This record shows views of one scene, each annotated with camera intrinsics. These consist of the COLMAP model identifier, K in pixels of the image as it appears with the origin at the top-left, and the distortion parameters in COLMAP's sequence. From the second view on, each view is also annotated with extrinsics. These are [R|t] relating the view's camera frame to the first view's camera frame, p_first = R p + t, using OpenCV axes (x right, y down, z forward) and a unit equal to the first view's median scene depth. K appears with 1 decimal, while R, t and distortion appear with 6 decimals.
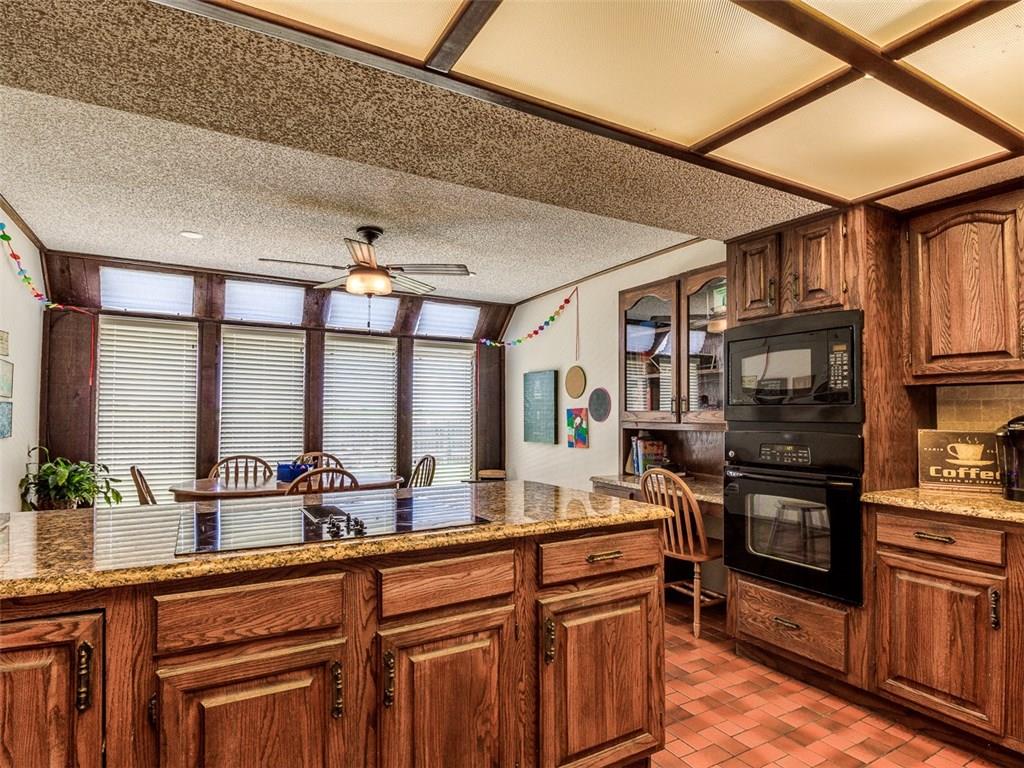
lens RADIAL K [[566.0, 0, 514.6], [0, 566.0, 403.6], [0, 0, 1]] dist [-0.006551, -0.000885]
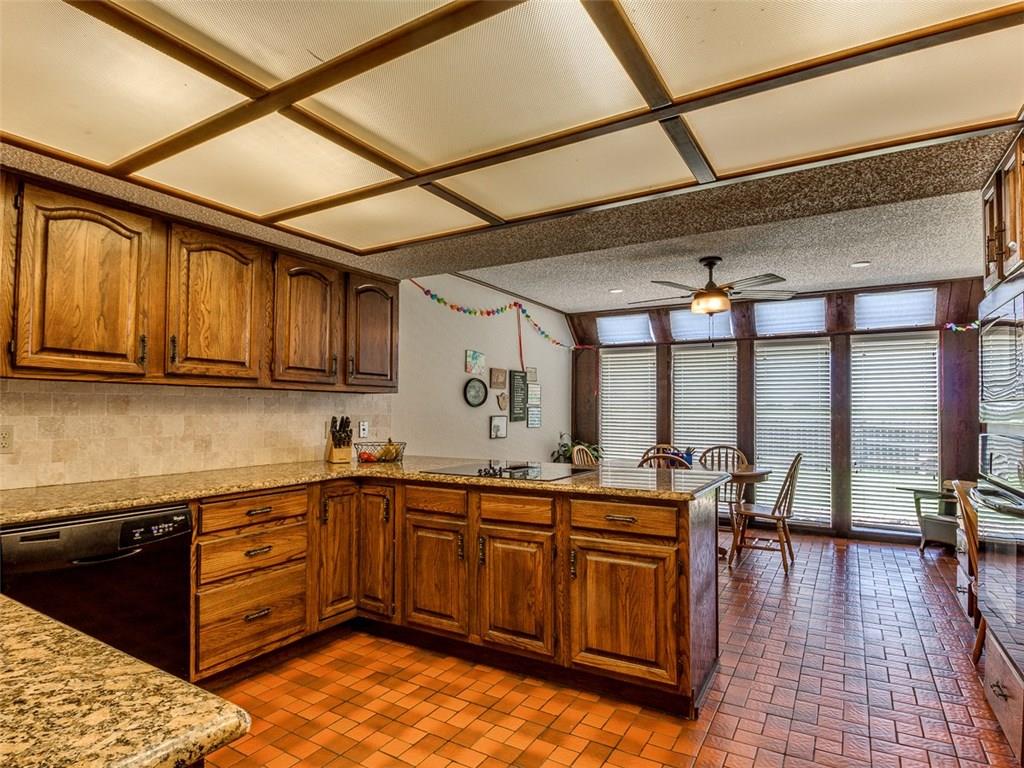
lens RADIAL K [[566.0, 0, 514.6], [0, 566.0, 403.6], [0, 0, 1]] dist [-0.006551, -0.000885]
pose [[0.492626, -0.016707, -0.870081, 0.574513], [0.016242, 0.999818, -0.010002, 0.002347], [0.870089, -0.009204, 0.492808, 0.053421]]
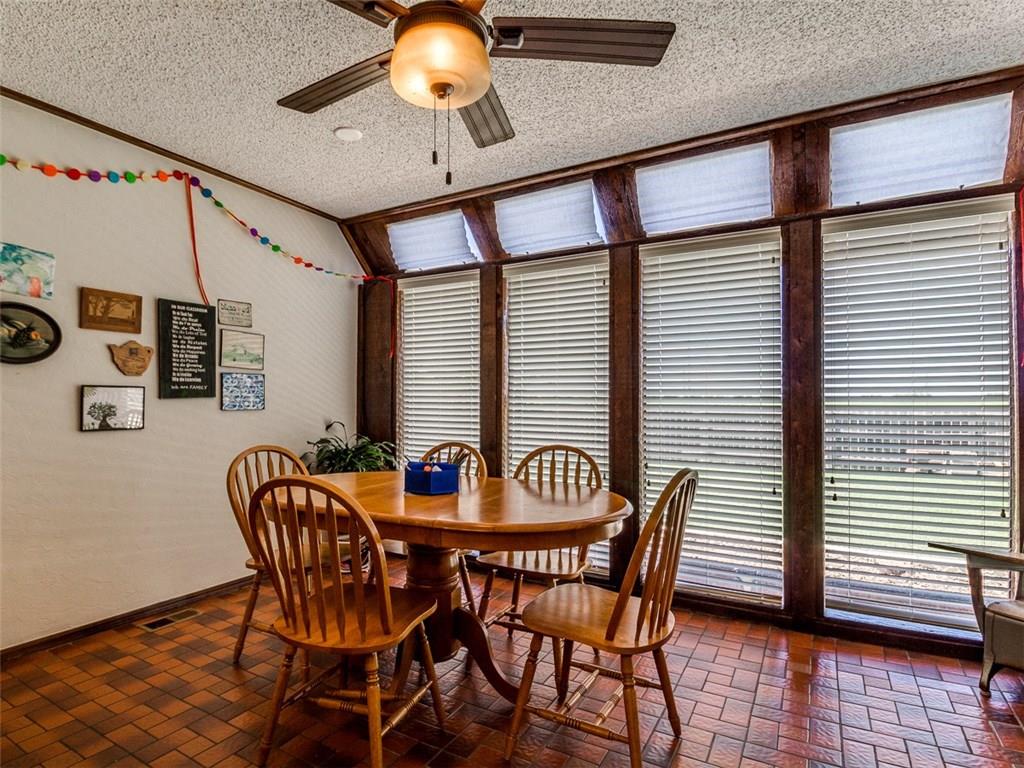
lens RADIAL K [[554.1, 0, 488.3], [0, 554.1, 397.5], [0, 0, 1]] dist [-0.003003, -0.000853]
pose [[0.483847, -0.015287, -0.875019, 0.132468], [0.017769, 0.999813, -0.007642, 0.049083], [0.874972, -0.011851, 0.484028, 0.832469]]
